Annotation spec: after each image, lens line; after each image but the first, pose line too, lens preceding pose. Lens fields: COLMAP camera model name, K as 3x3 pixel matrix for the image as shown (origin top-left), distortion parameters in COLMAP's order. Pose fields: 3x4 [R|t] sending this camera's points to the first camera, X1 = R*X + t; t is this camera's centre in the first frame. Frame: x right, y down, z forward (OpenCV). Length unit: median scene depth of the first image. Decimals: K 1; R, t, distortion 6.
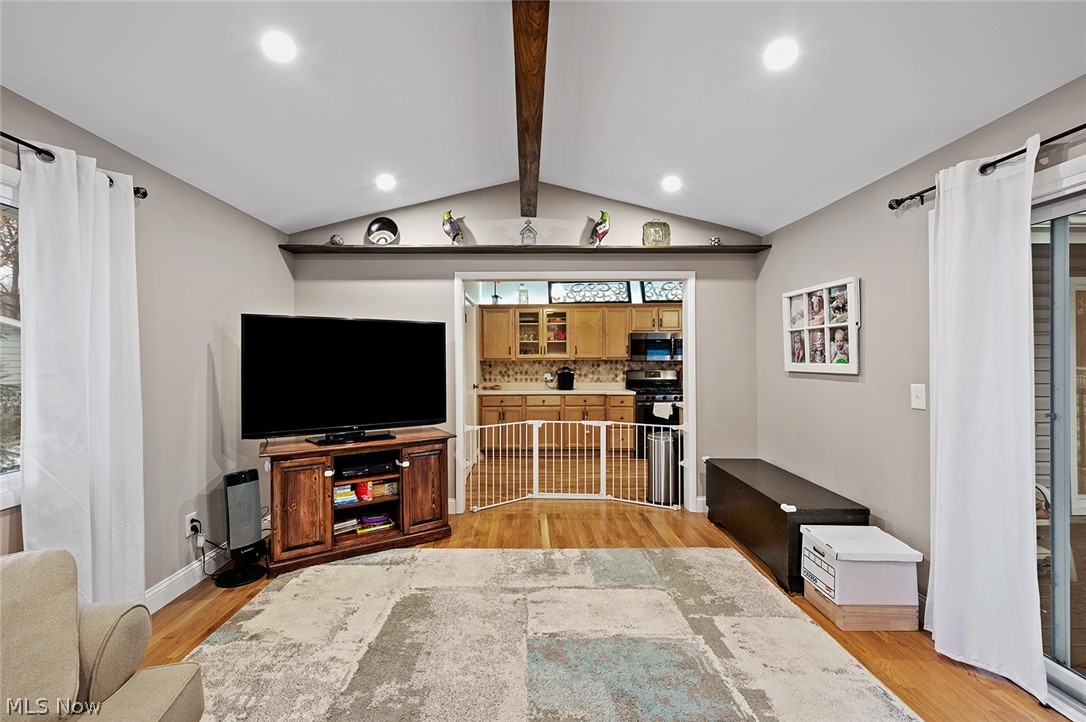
lens RADIAL K [[430.3, 0, 542.9], [0, 430.3, 363.8], [0, 0, 1]] dist [0.002848, 0.000080]
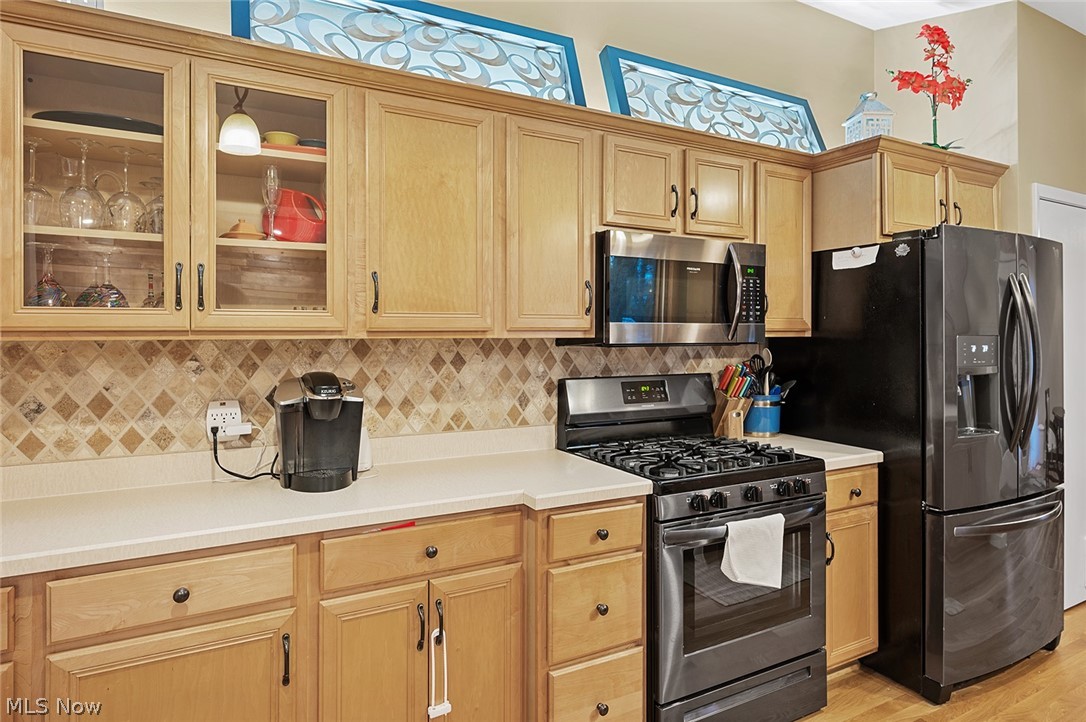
lens RADIAL K [[605.1, 0, 543.2], [0, 605.1, 333.6], [0, 0, 1]] dist [0.002334, 0.000409]
pose [[0.903128, 0.005378, 0.429339, 0.023922], [-0.001211, 0.999949, -0.009979, -0.009211], [-0.429371, 0.008493, 0.903088, 0.673168]]
